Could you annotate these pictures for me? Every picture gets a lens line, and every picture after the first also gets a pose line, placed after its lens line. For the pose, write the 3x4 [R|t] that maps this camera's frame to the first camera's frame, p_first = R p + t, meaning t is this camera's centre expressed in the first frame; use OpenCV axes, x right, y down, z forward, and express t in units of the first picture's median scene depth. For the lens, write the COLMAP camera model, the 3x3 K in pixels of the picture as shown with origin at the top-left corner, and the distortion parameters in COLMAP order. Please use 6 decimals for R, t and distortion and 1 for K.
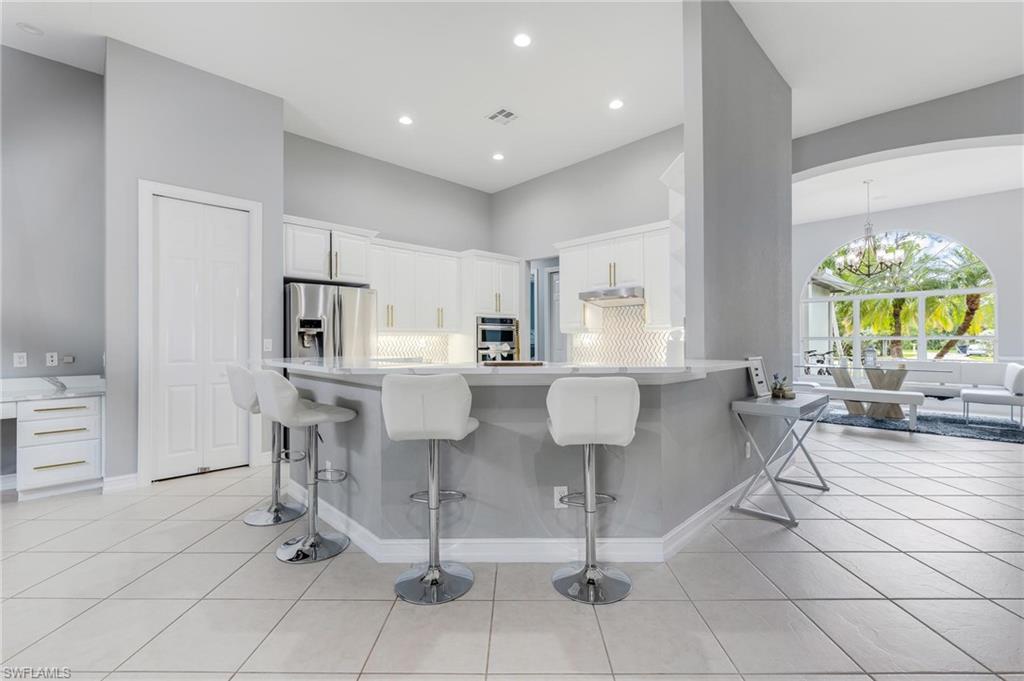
lens RADIAL K [[445.7, 0, 509.2], [0, 445.7, 342.1], [0, 0, 1]] dist [-0.000841, -0.000246]
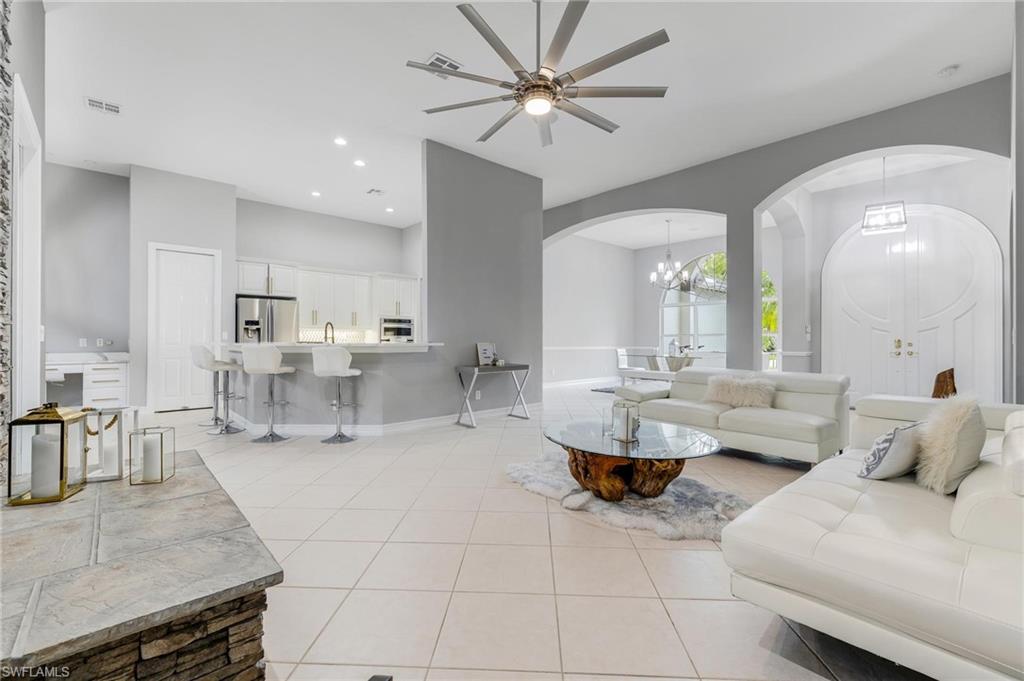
lens RADIAL K [[446.0, 0, 512.0], [0, 446.0, 340.5], [0, 0, 1]] dist [-0.002431, -0.000214]
pose [[0.999584, 0.006219, -0.028174, 0.562310], [-0.006204, 0.999981, 0.000625, 0.017132], [0.028177, -0.000449, 0.999603, -0.615814]]
